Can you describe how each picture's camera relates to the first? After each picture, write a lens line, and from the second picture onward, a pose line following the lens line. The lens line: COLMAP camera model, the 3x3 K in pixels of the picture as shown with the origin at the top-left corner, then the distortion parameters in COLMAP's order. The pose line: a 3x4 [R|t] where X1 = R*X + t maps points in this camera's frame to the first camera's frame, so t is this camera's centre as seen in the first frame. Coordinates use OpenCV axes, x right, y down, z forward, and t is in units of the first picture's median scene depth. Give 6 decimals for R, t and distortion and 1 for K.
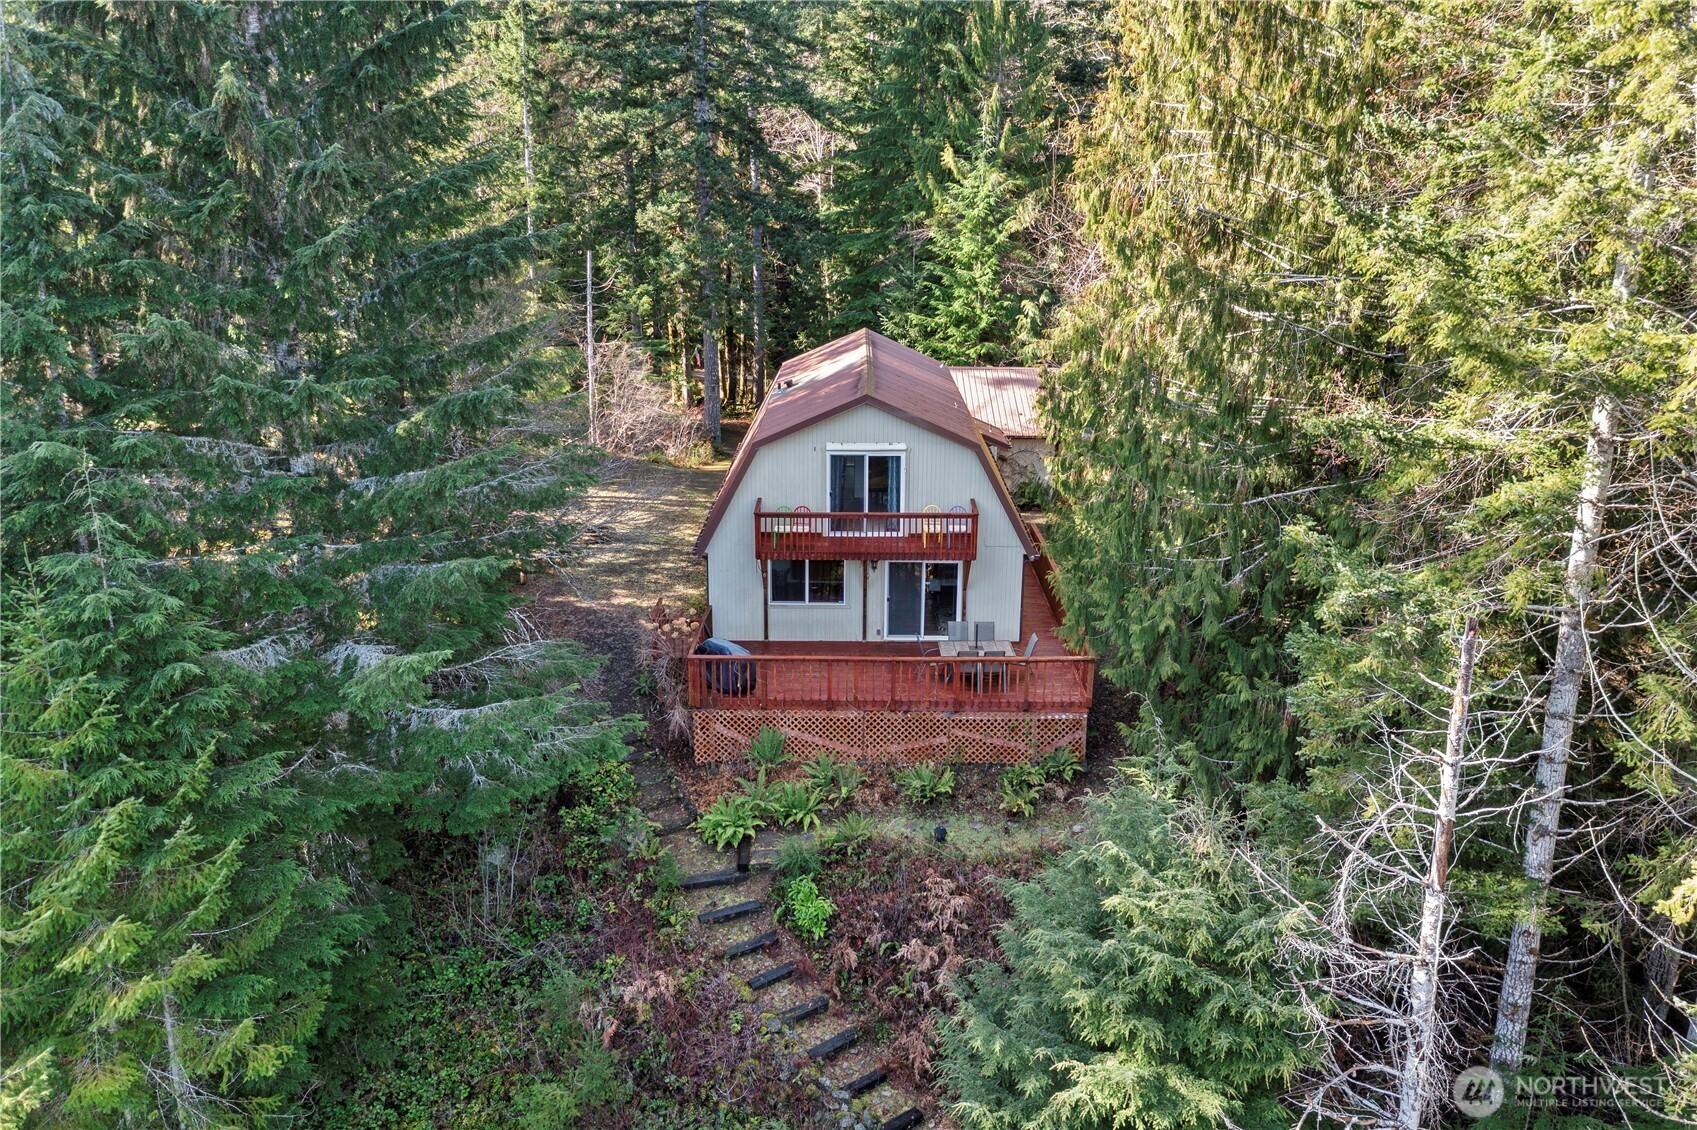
lens RADIAL K [[1363.4, 0, 848.5], [0, 1363.4, 565.0], [0, 0, 1]] dist [-0.050370, 0.000343]
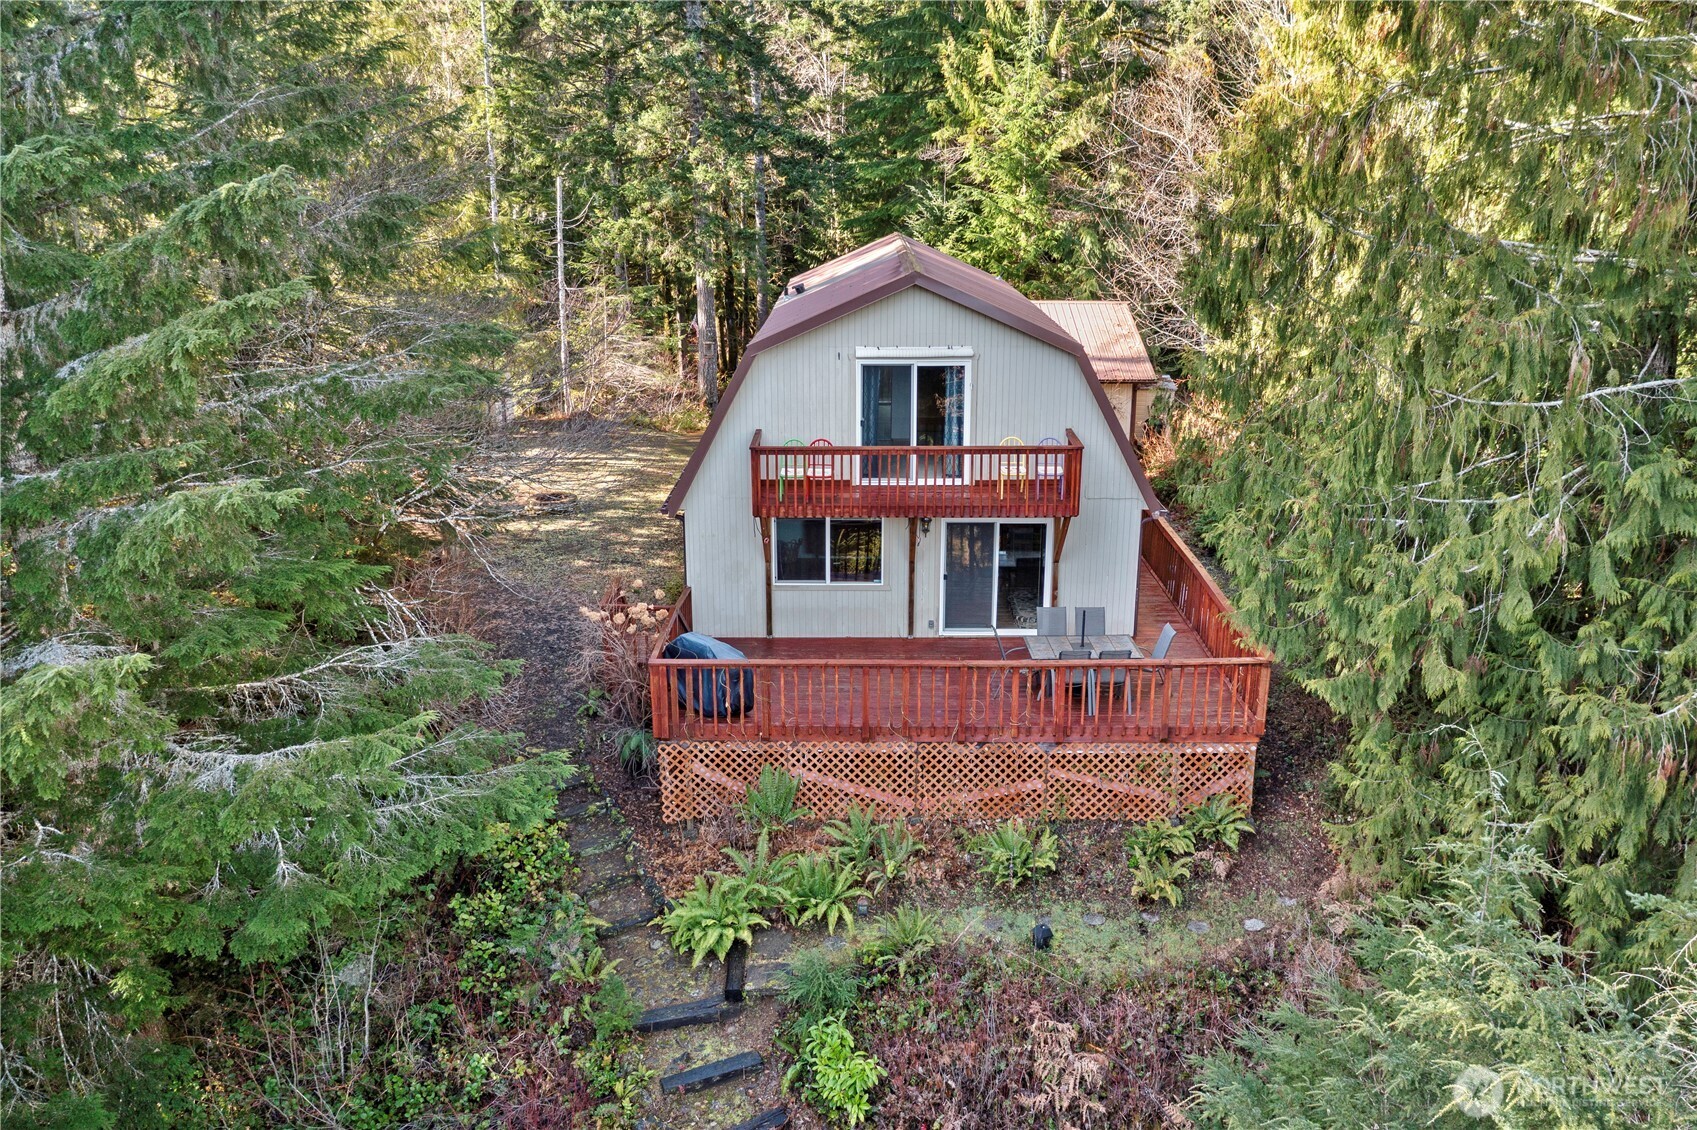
lens RADIAL K [[1363.4, 0, 848.5], [0, 1363.4, 565.0], [0, 0, 1]] dist [-0.050370, 0.000343]
pose [[0.999970, -0.005599, -0.005409, -0.017773], [0.005596, 0.999984, -0.000489, 0.021132], [0.005412, 0.000459, 0.999985, 0.335813]]
